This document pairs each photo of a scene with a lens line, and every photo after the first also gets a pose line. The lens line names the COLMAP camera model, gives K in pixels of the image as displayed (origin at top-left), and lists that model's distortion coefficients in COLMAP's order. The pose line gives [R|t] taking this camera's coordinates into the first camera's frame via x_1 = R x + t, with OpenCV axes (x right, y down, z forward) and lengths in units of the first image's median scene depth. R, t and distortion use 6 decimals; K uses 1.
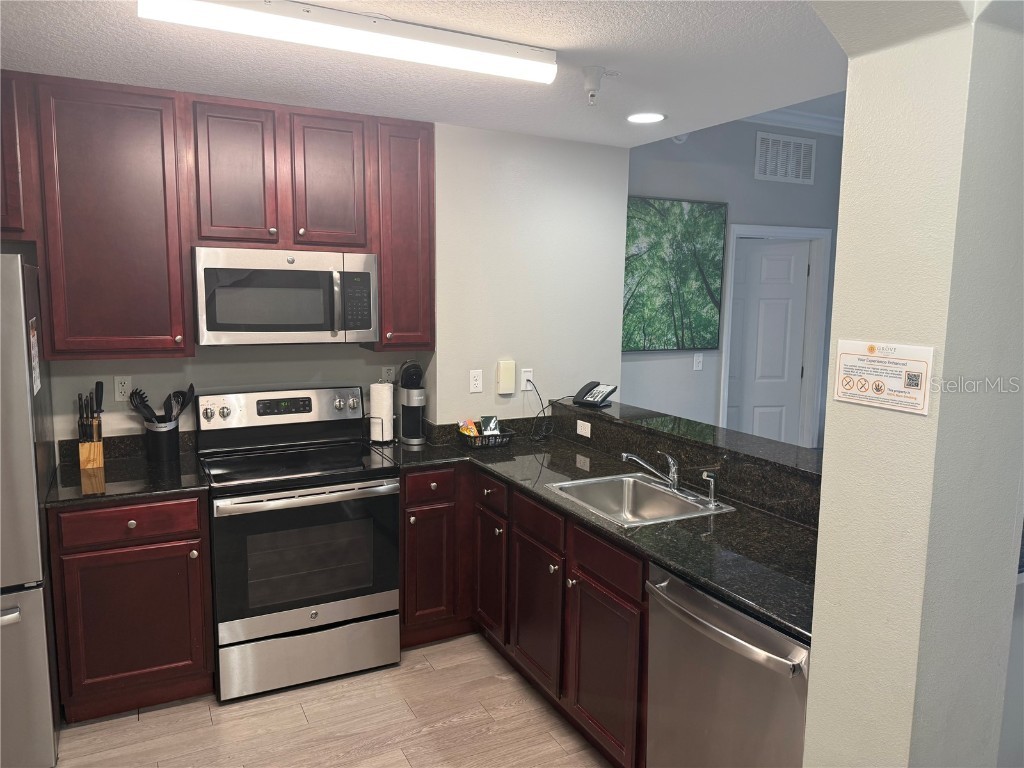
lens RADIAL K [[726.4, 0, 516.2], [0, 726.4, 379.6], [0, 0, 1]] dist [0.033089, -0.050695]
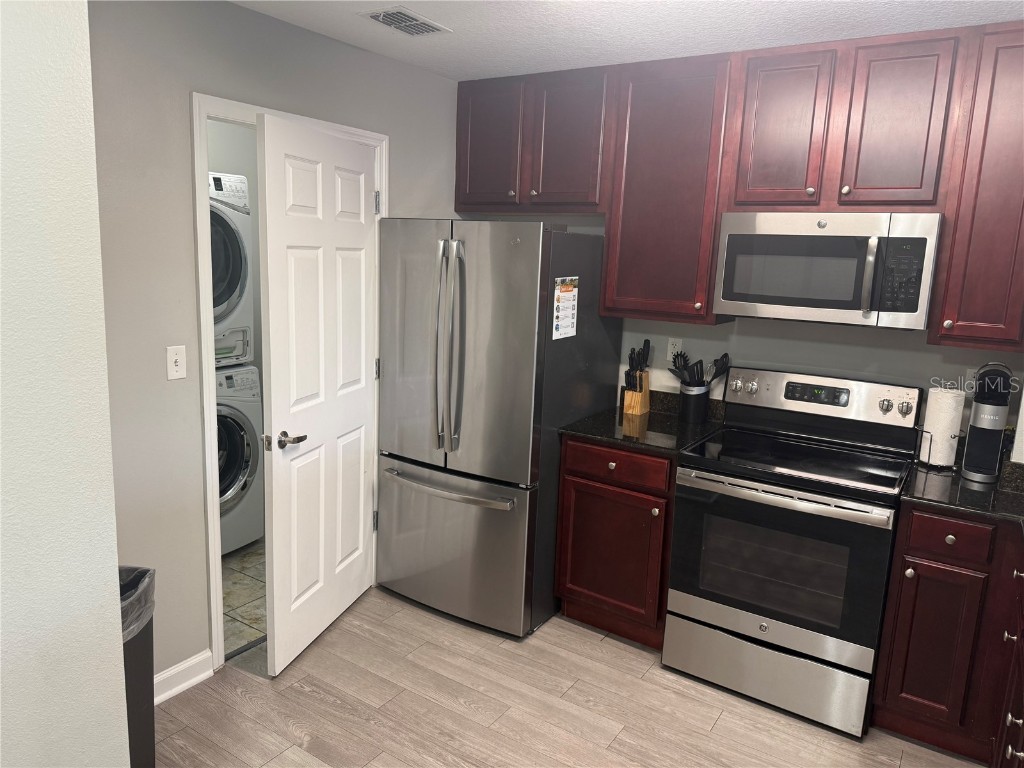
lens RADIAL K [[726.4, 0, 511.7], [0, 726.4, 383.0], [0, 0, 1]] dist [0.033089, -0.050695]
pose [[0.477440, 0.160817, -0.863822, 0.281263], [-0.146272, 0.983937, 0.102333, -0.013838], [0.866404, 0.077495, 0.493294, 0.266595]]
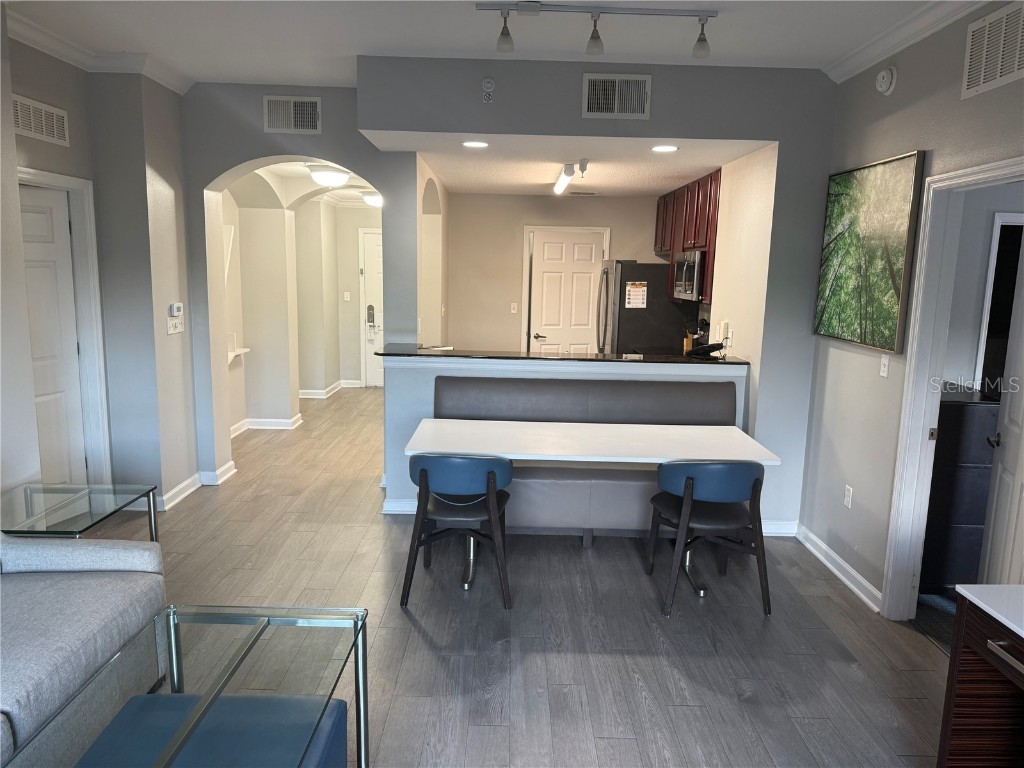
lens RADIAL K [[726.4, 0, 511.6], [0, 726.4, 383.0], [0, 0, 1]] dist [0.033089, -0.050695]
pose [[-0.472933, 0.120554, -0.872812, 1.358510], [-0.135572, 0.968843, 0.207277, -0.138025], [0.870606, 0.216357, -0.441854, 1.226021]]
